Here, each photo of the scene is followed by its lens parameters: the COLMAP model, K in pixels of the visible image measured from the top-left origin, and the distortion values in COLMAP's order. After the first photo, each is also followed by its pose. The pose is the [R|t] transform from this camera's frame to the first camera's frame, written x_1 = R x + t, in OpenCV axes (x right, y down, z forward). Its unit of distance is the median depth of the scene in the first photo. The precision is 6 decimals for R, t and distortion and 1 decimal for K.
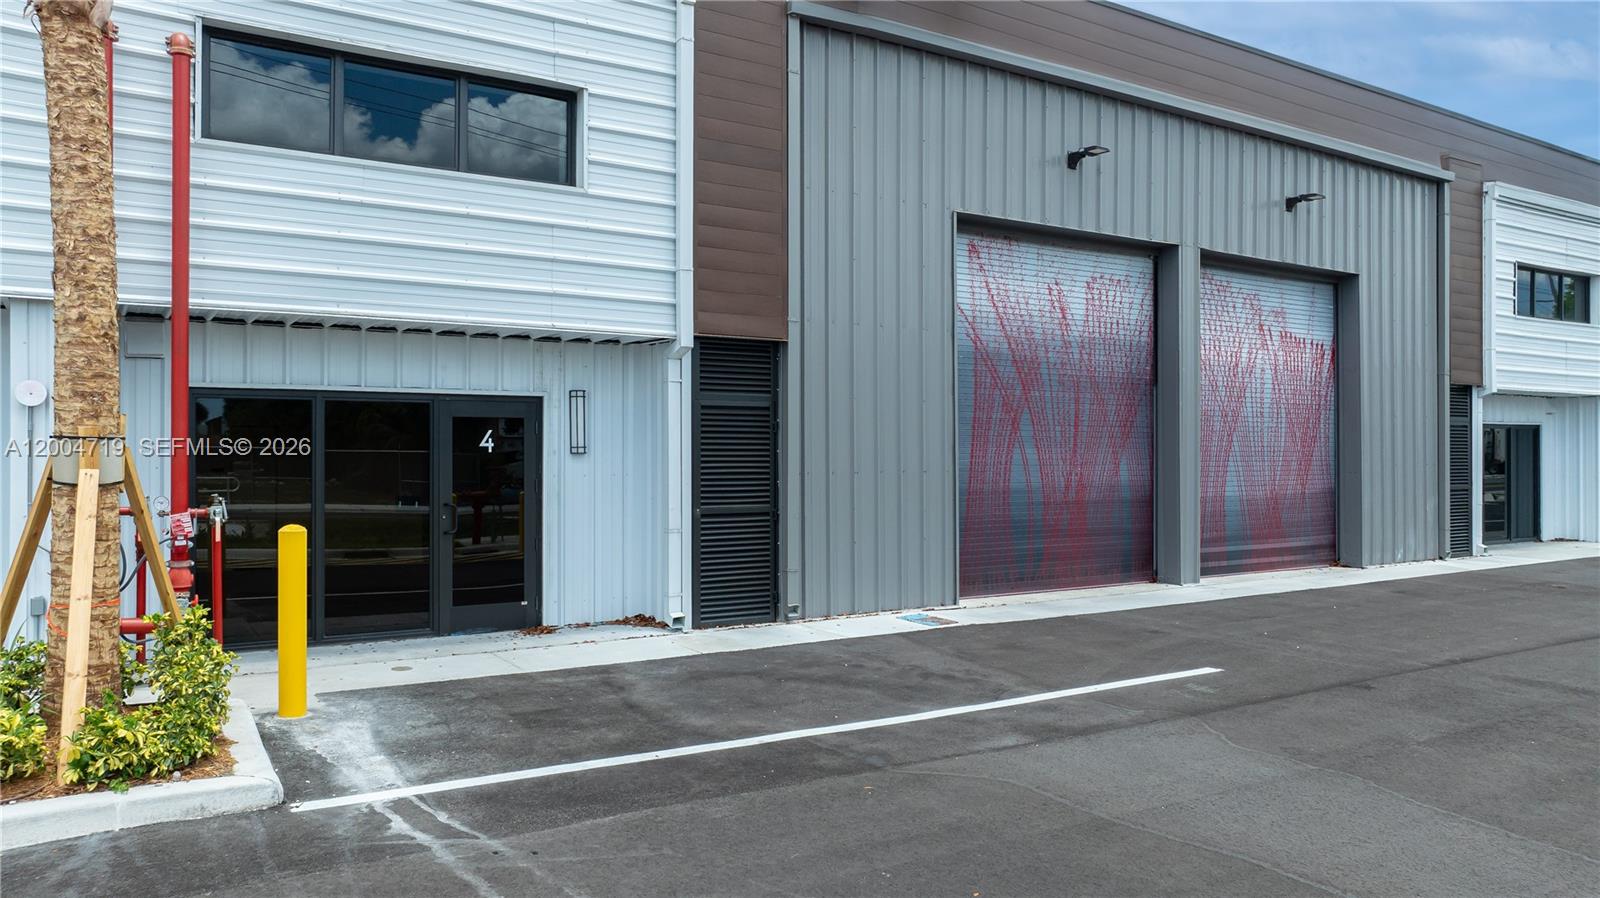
lens RADIAL K [[1124.7, 0, 800.0], [0, 1124.7, 449.0], [0, 0, 1]] dist [-0.021347, 0.001473]
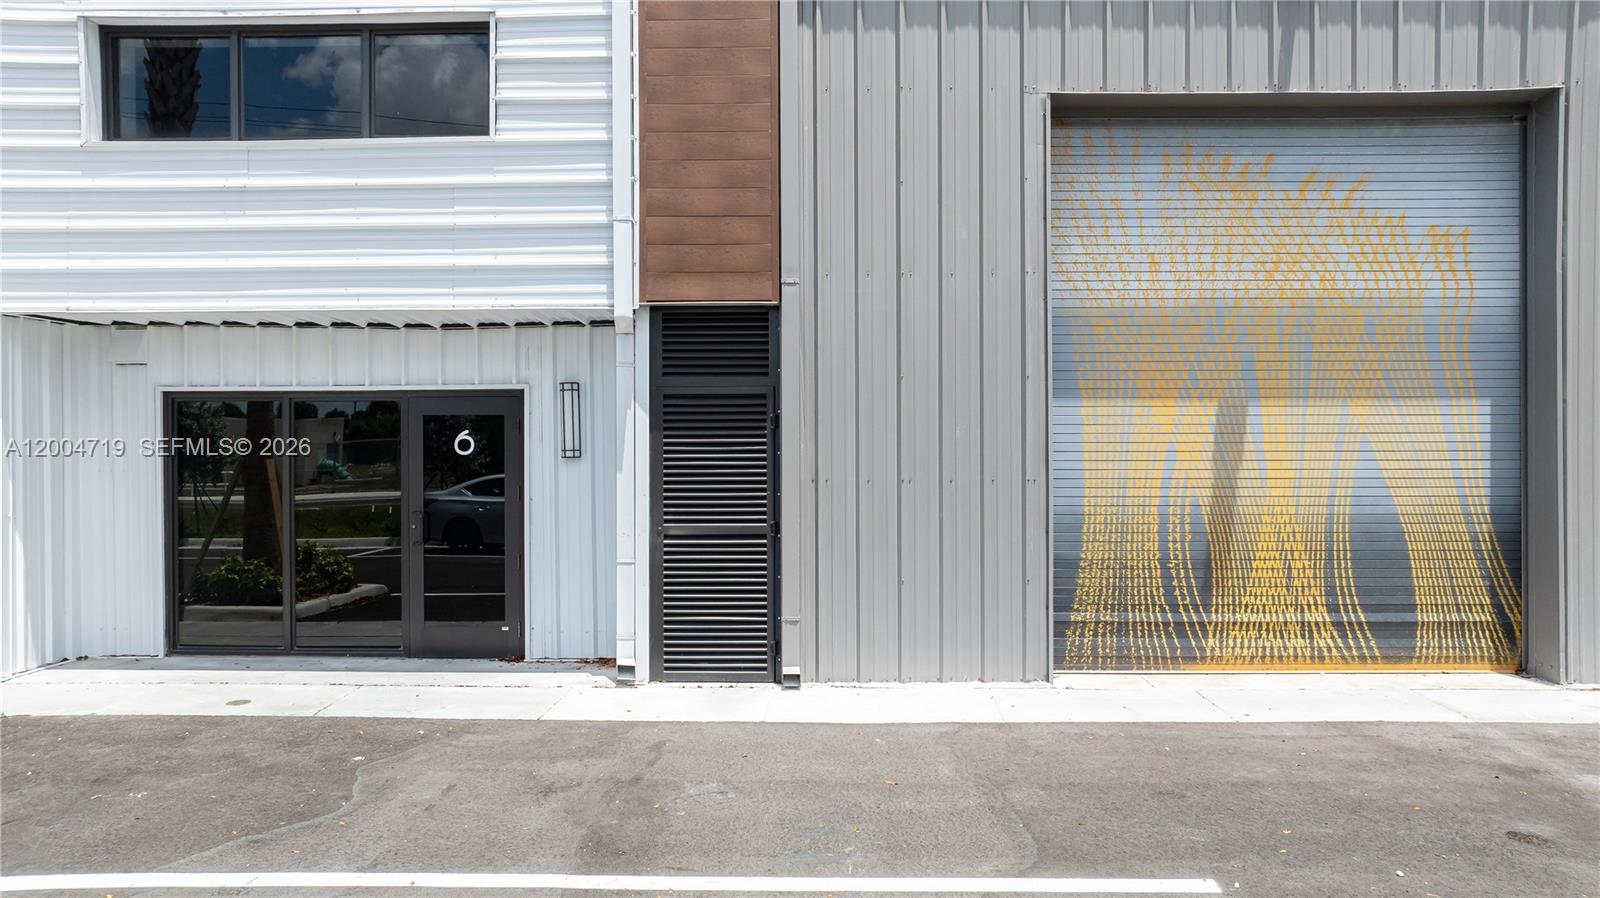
lens RADIAL K [[1164.1, 0, 840.0], [0, 1164.1, 447.3], [0, 0, 1]] dist [-0.021792, 0.003798]
pose [[0.840253, -0.000697, -0.542194, 0.389389], [0.007118, 0.999927, 0.009746, -0.008118], [0.542148, -0.012049, 0.840197, 0.336361]]
